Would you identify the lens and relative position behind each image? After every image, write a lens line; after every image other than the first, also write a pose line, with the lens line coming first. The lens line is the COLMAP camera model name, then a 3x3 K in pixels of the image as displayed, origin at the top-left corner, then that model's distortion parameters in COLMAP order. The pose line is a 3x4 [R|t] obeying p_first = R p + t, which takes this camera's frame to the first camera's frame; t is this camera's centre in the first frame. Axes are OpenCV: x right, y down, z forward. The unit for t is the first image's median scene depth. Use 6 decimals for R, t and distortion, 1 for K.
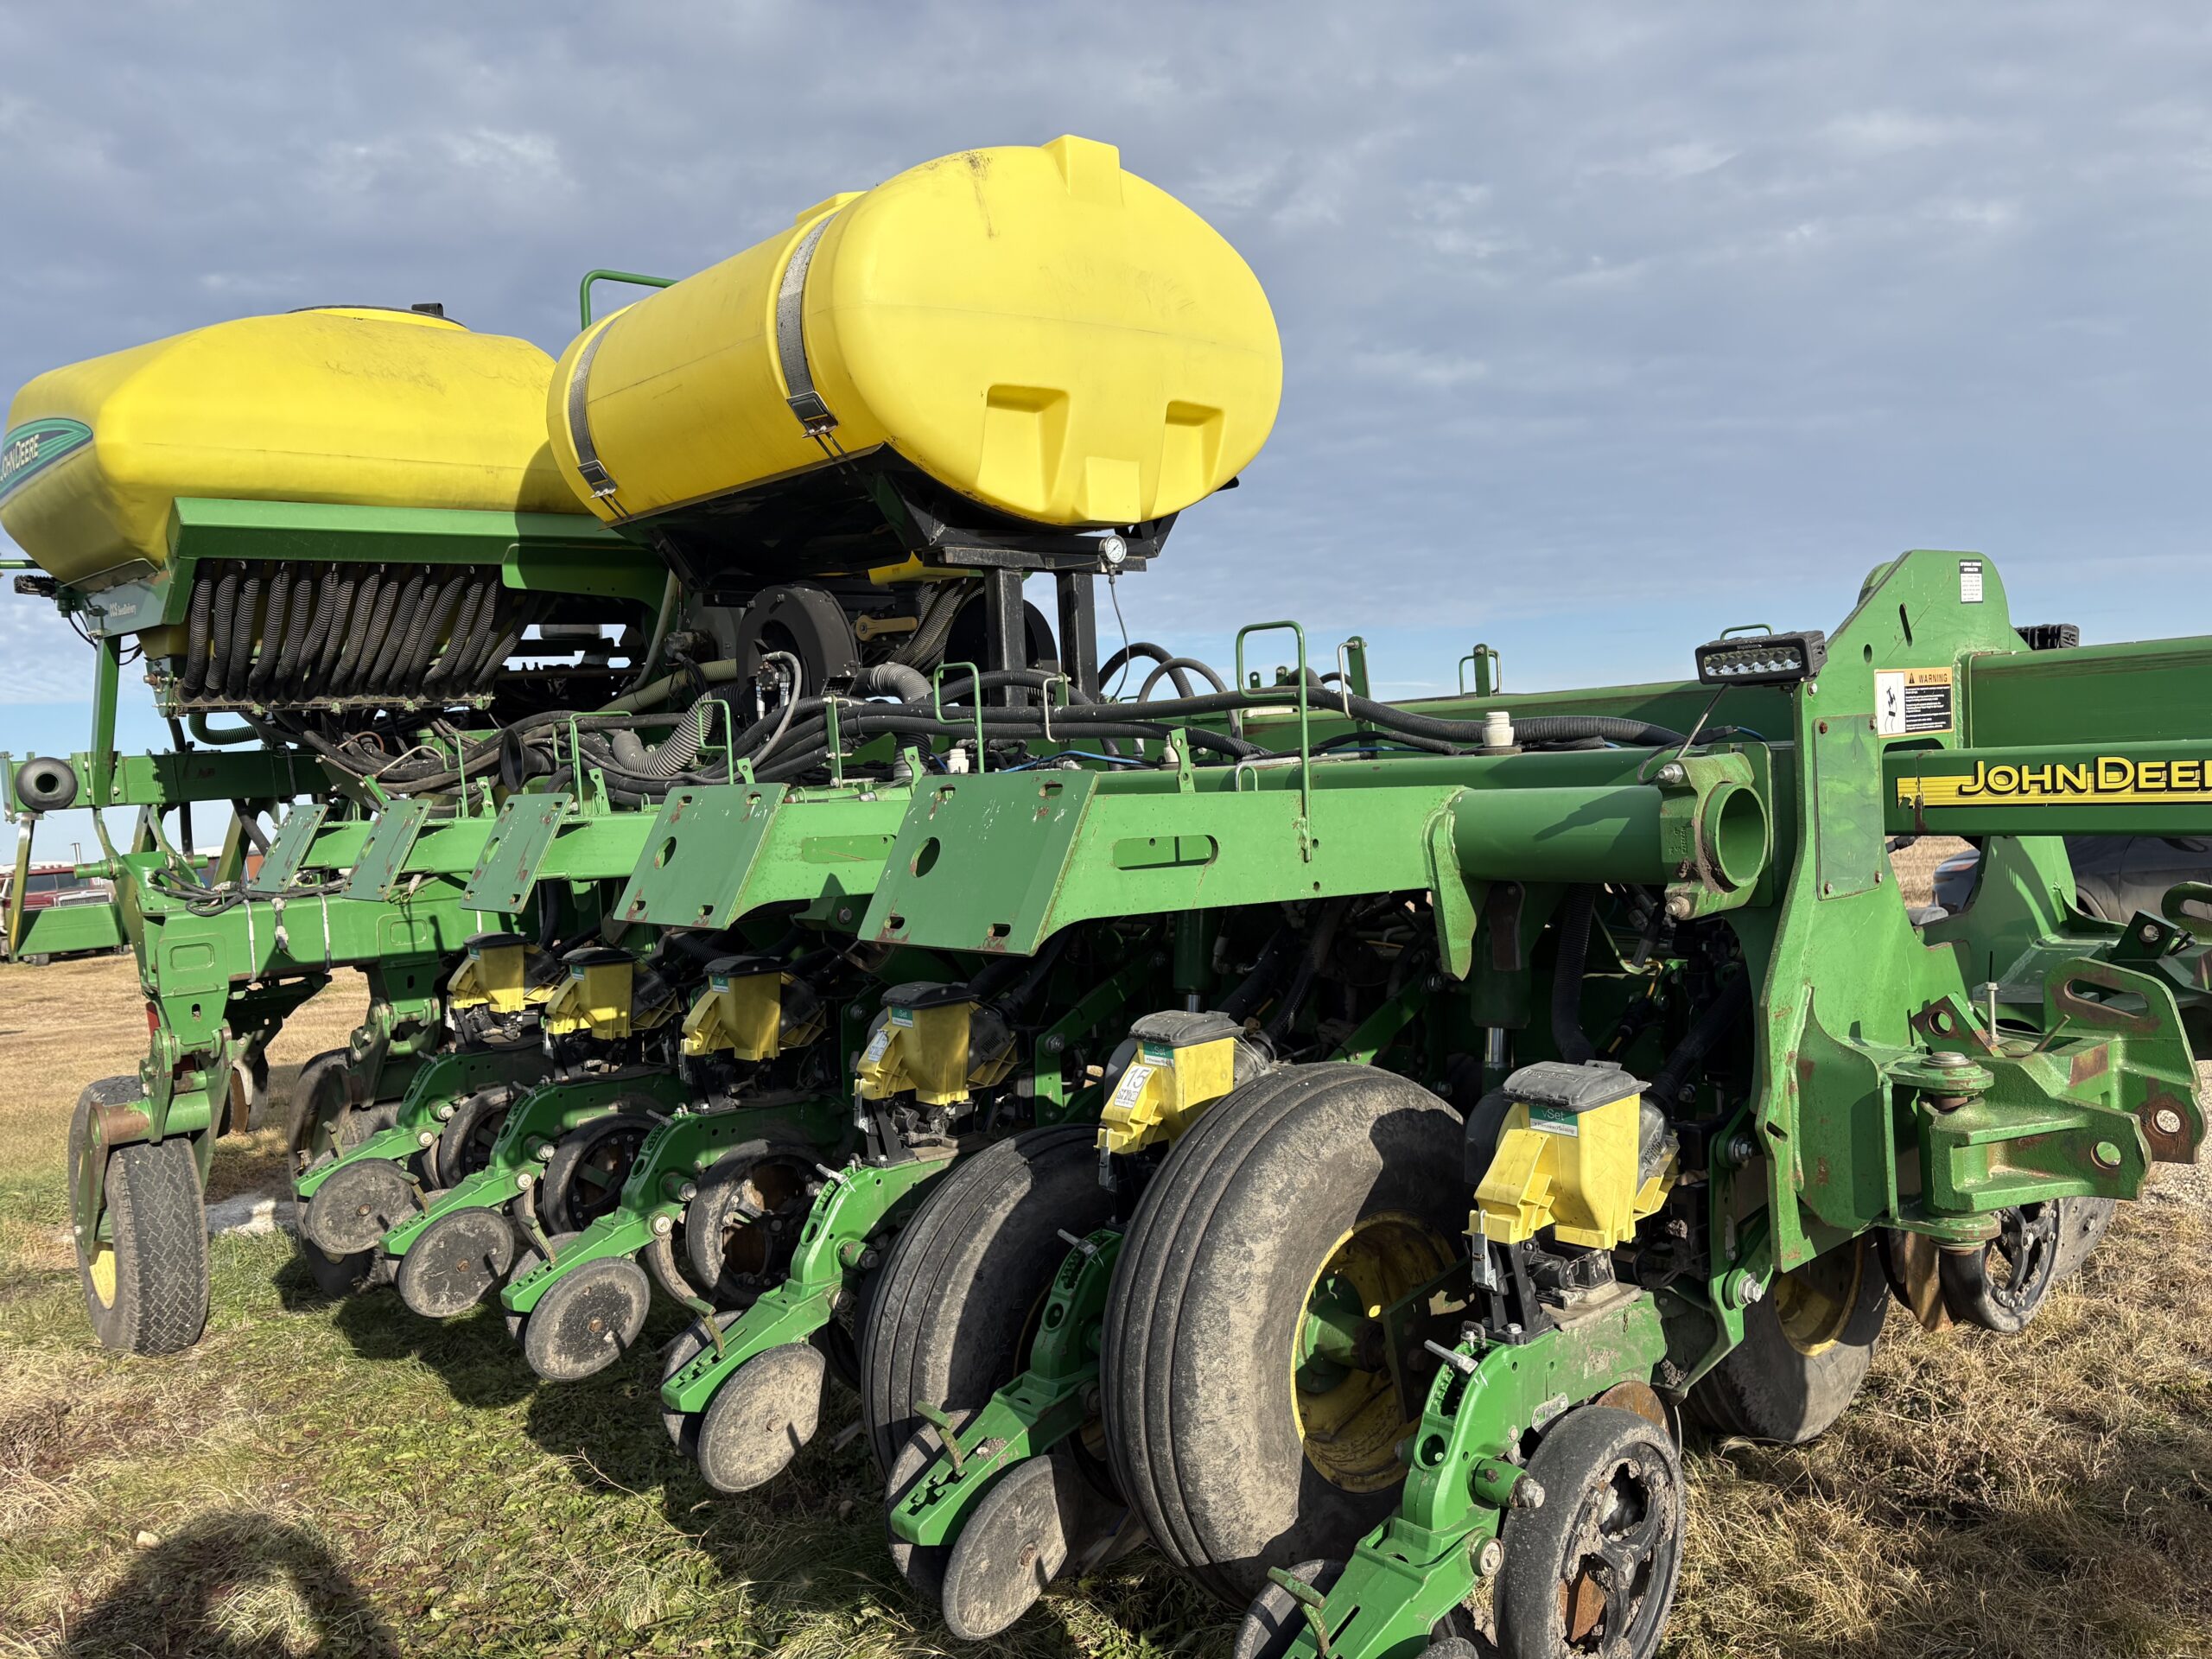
lens RADIAL K [[1650.0, 0, 1106.0], [0, 1650.0, 829.5], [0, 0, 1]] dist [0.093953, -0.109630]
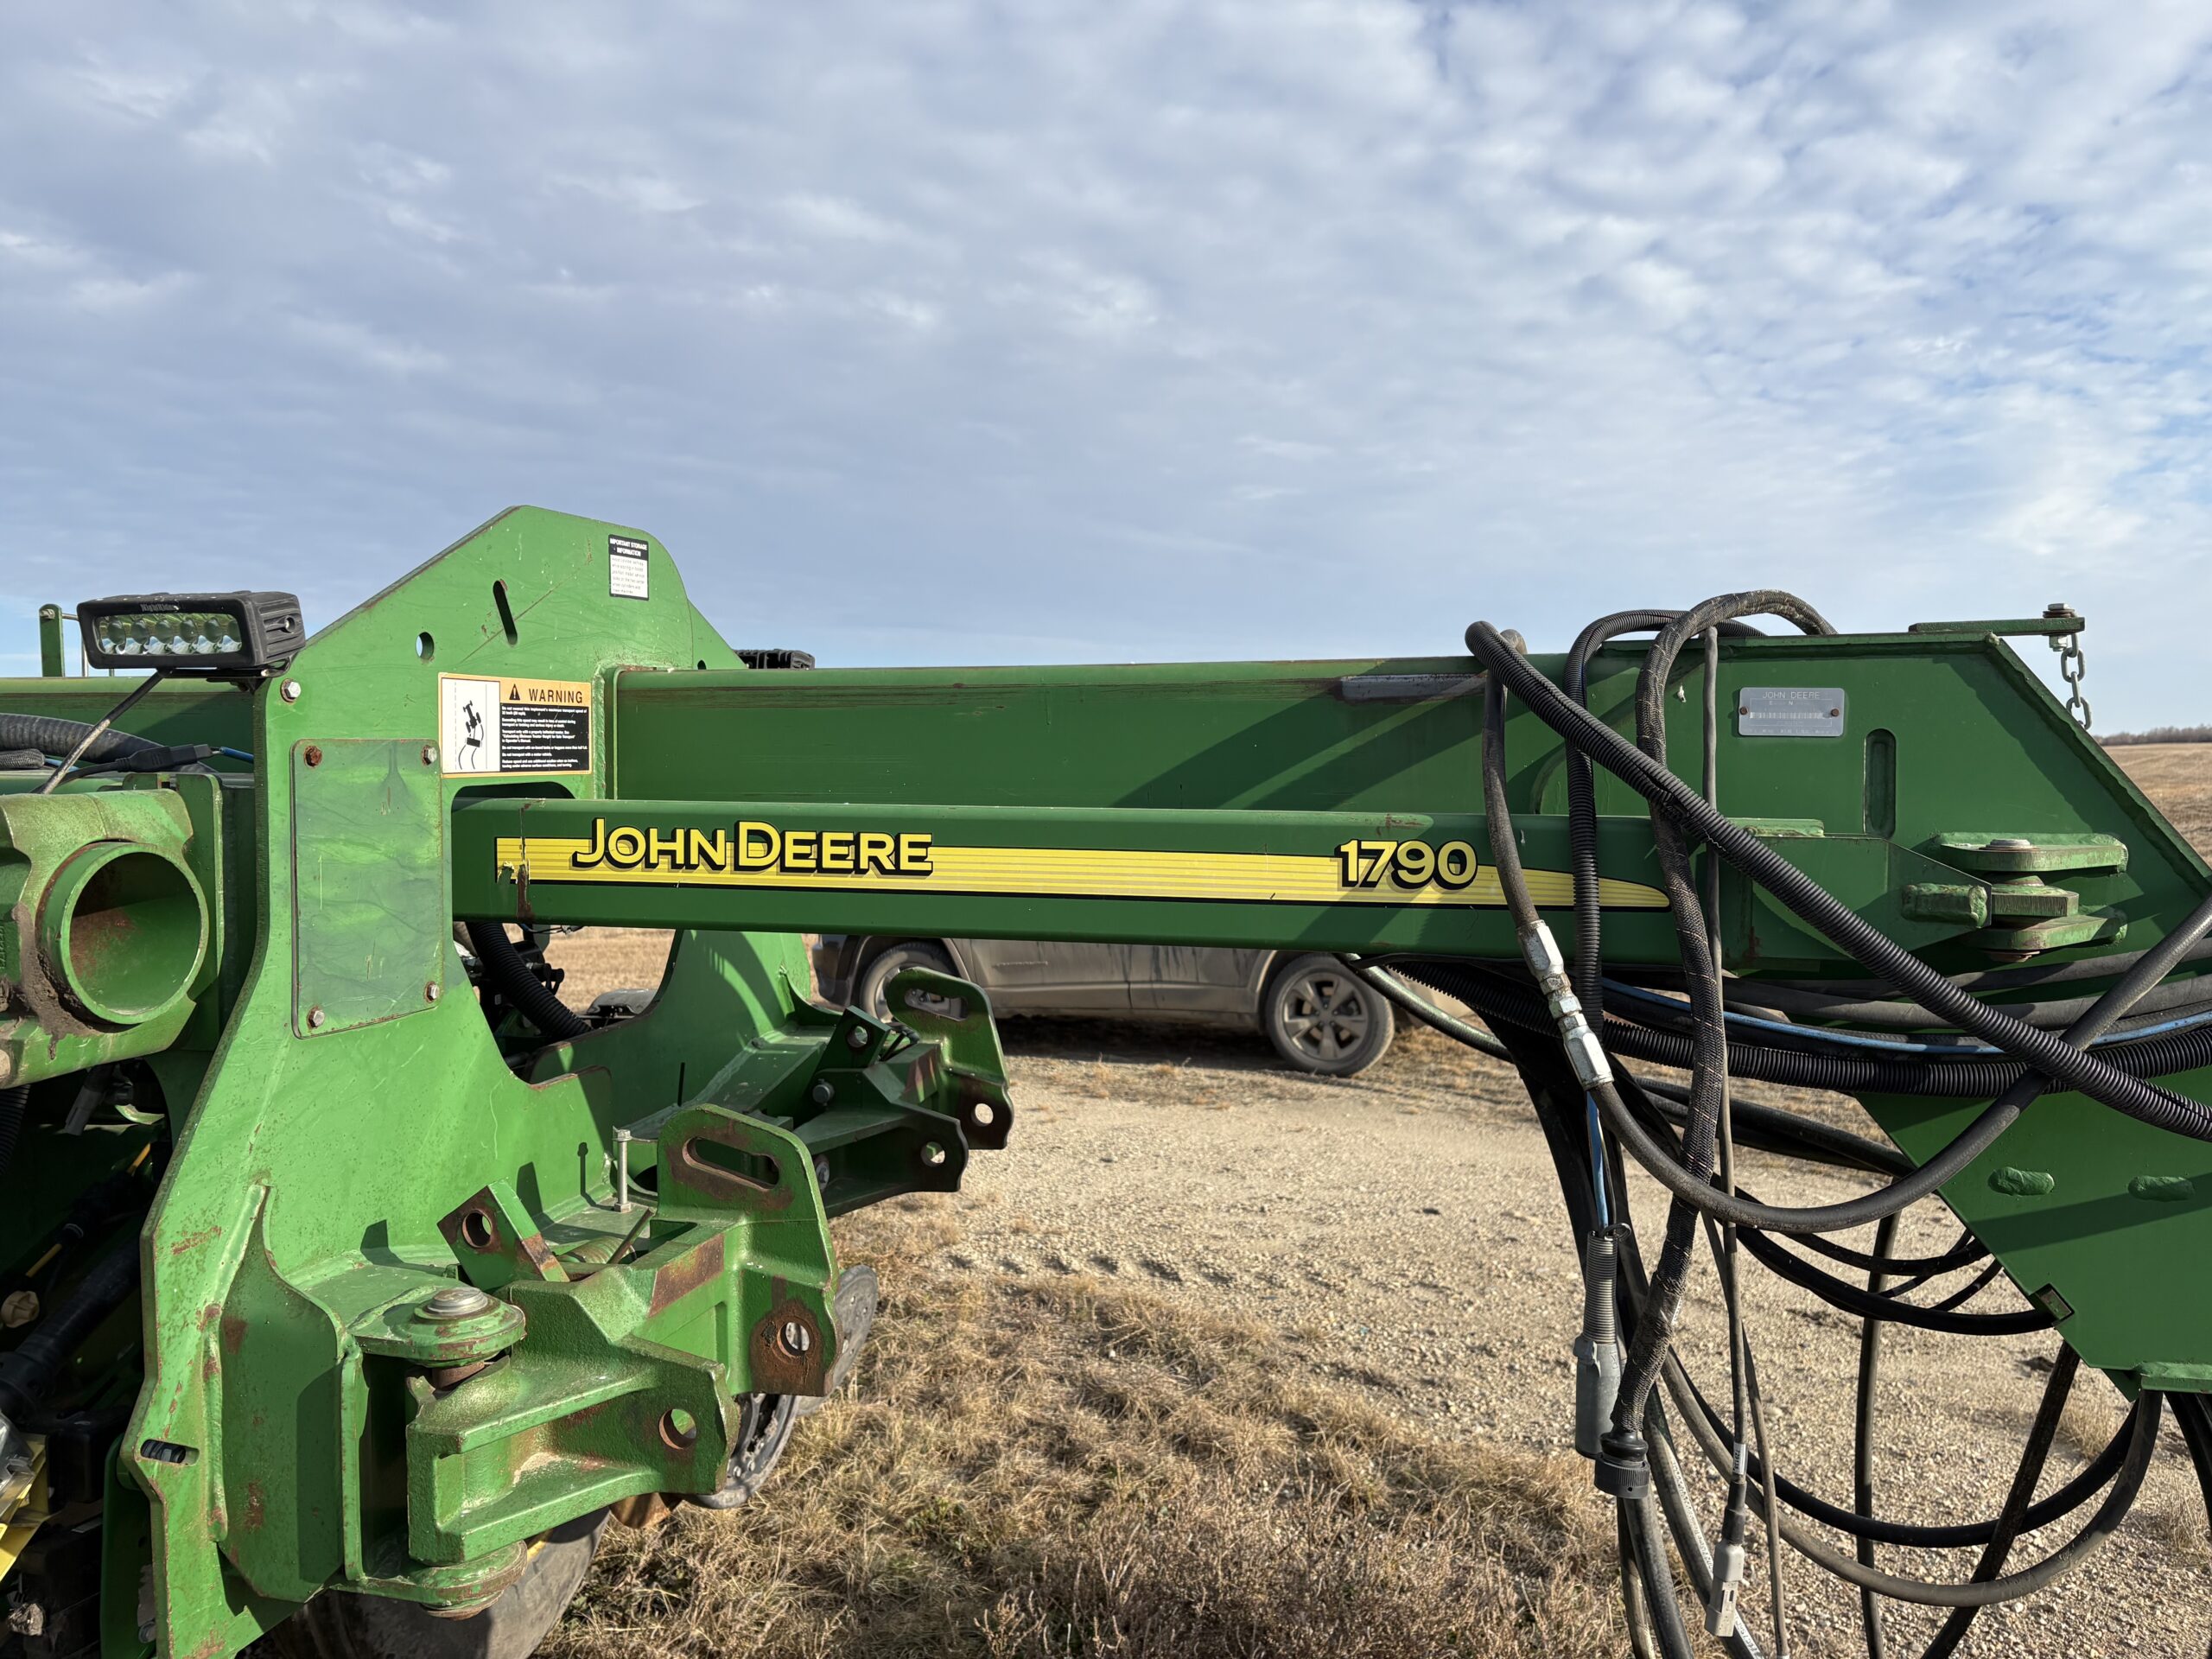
lens RADIAL K [[1672.7, 0, 1066.8], [0, 1672.7, 831.2], [0, 0, 1]] dist [0.056131, -0.055257]
pose [[0.838528, 0.035863, 0.543677, 0.313027], [-0.028248, 0.999351, -0.022353, -0.026285], [-0.544126, 0.003386, 0.838997, 0.320593]]
